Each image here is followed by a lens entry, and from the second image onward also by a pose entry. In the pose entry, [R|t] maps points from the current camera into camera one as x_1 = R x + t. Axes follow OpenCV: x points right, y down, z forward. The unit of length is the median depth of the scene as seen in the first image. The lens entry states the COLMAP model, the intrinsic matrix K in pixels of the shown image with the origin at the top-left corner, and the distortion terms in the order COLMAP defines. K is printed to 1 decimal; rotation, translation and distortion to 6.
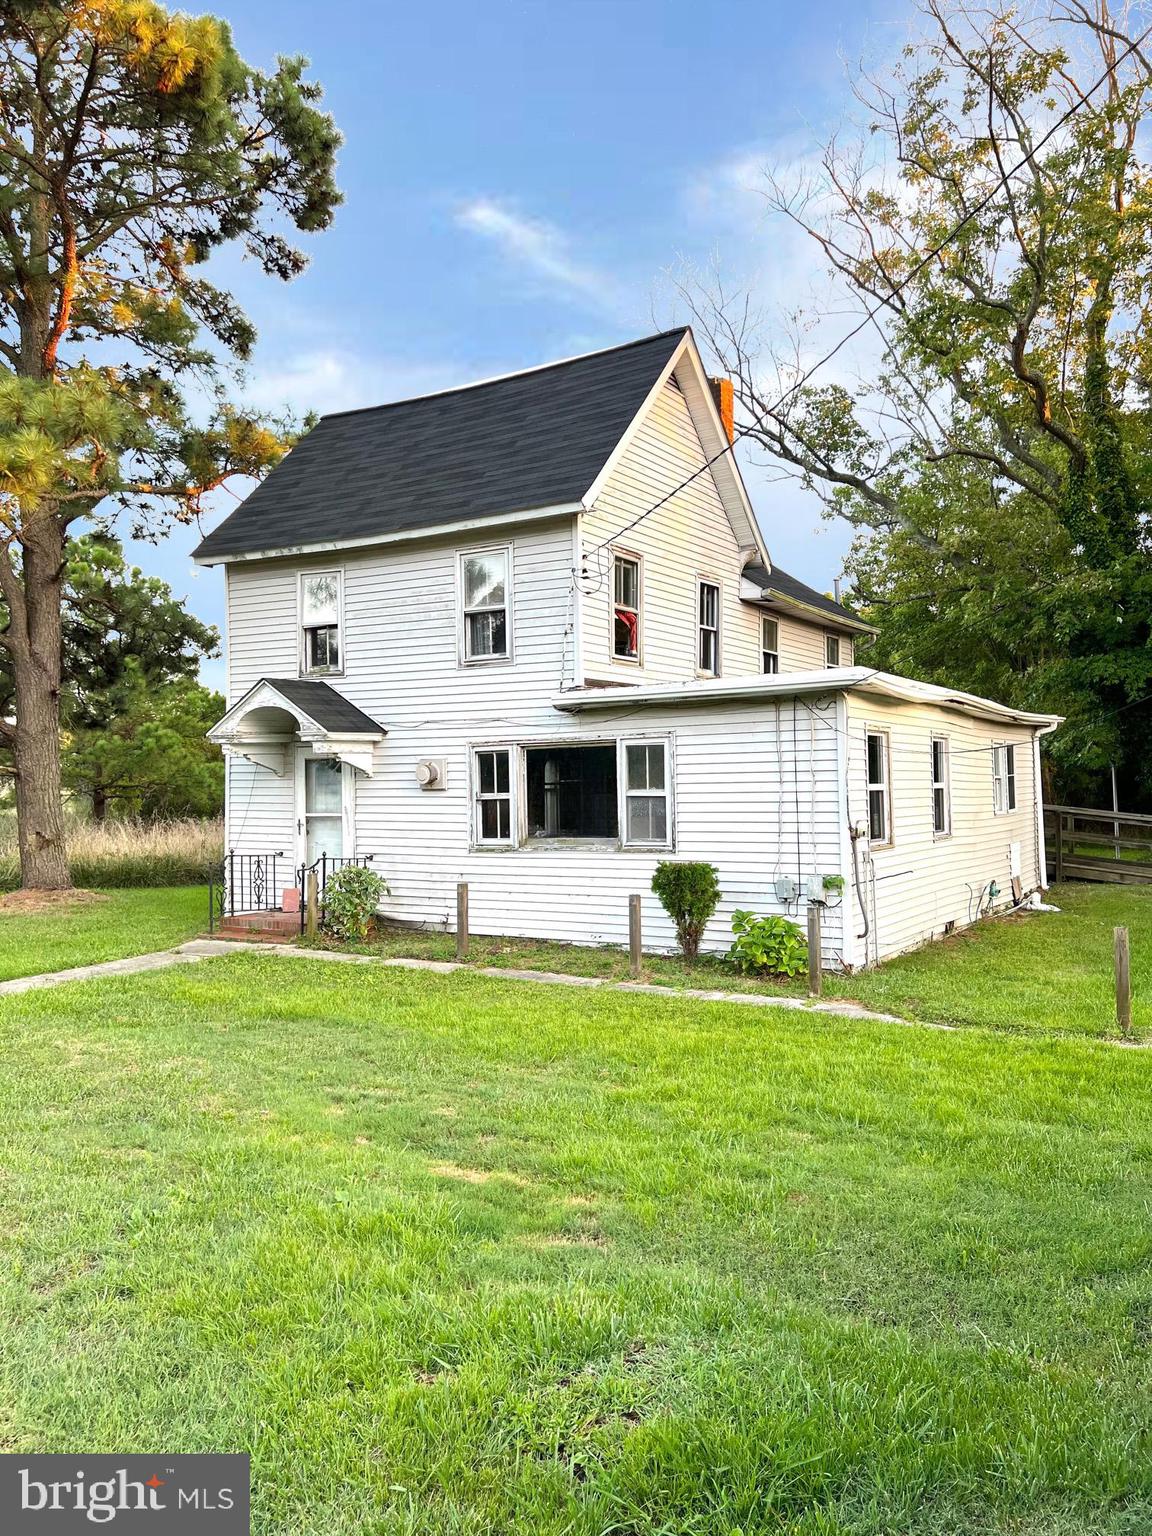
lens RADIAL K [[1157.6, 0, 575.4], [0, 1157.6, 777.8], [0, 0, 1]] dist [0.038116, -0.020931]
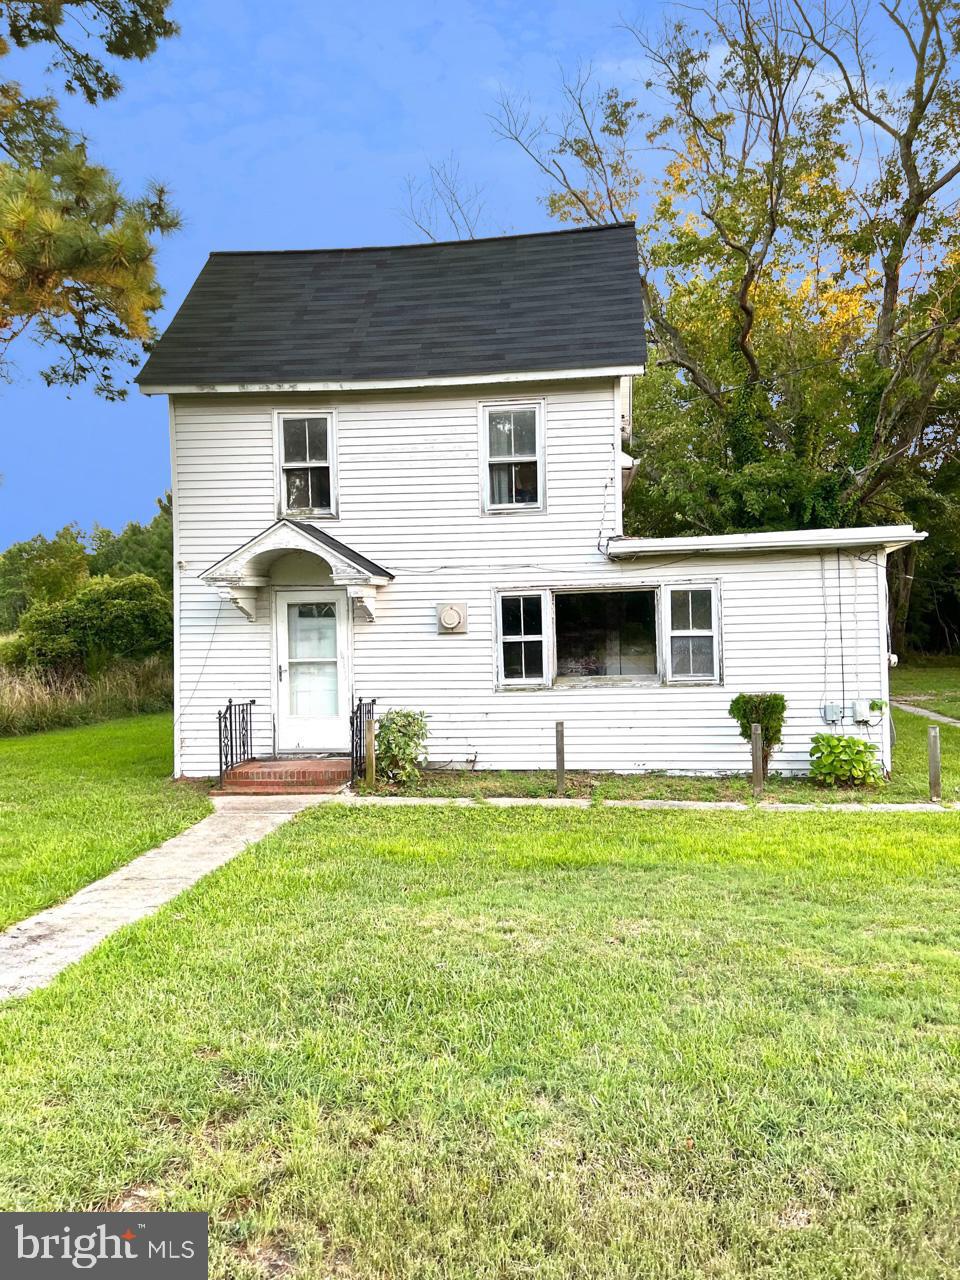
lens RADIAL K [[964.7, 0, 475.7], [0, 964.7, 633.5], [0, 0, 1]] dist [0.038116, -0.020931]
pose [[0.908759, -0.011306, 0.417169, -0.479618], [0.007535, 0.999915, 0.010687, 0.001878], [-0.417254, -0.006569, 0.908766, 0.220871]]
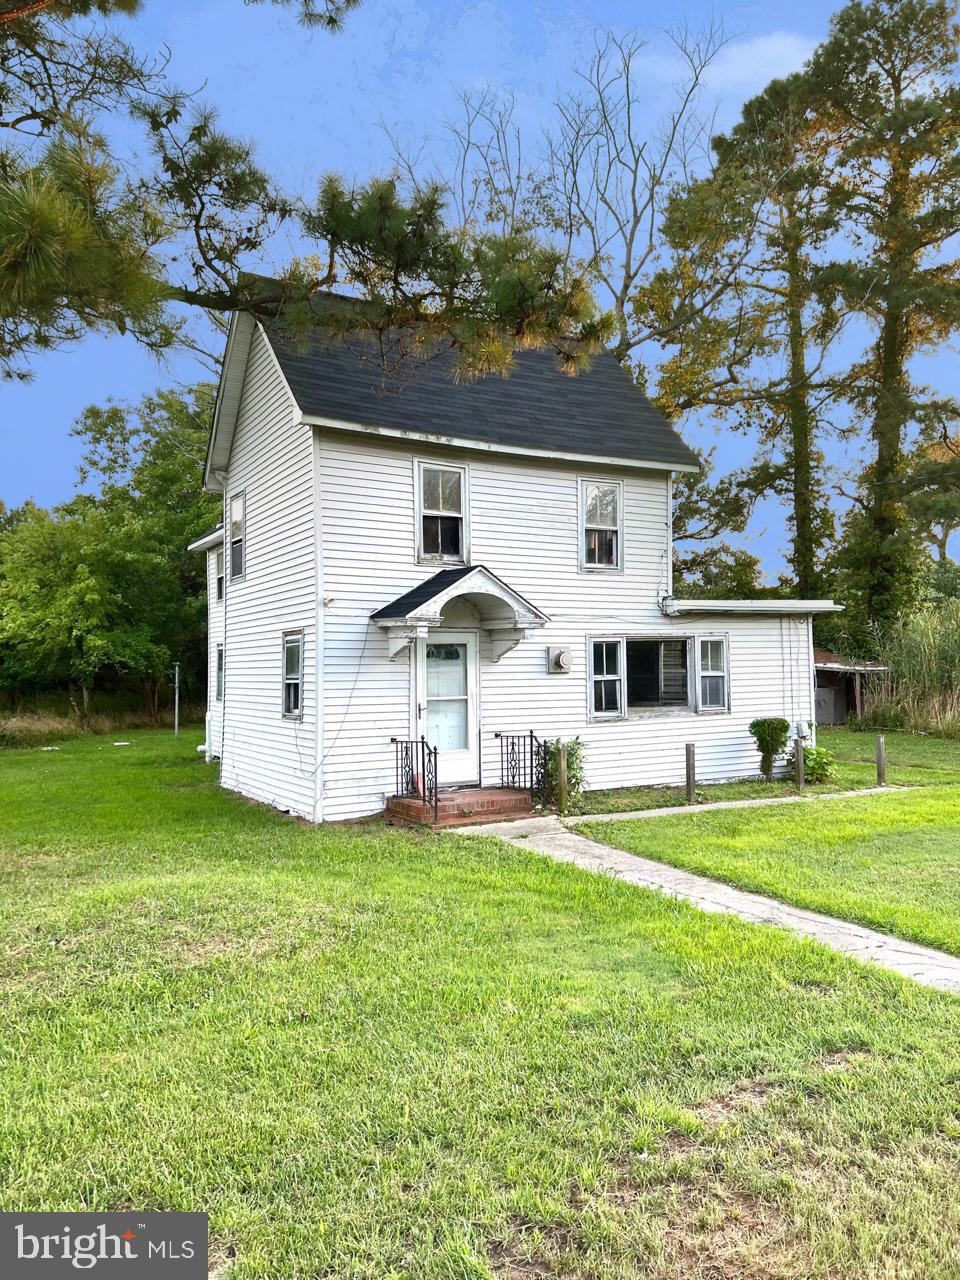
lens RADIAL K [[964.7, 0, 486.4], [0, 964.7, 638.6], [0, 0, 1]] dist [0.038116, -0.020931]
pose [[0.481689, 0.022860, 0.876044, -1.060009], [-0.003266, 0.999700, -0.024291, -0.000340], [-0.876336, 0.008840, 0.481619, 0.612957]]
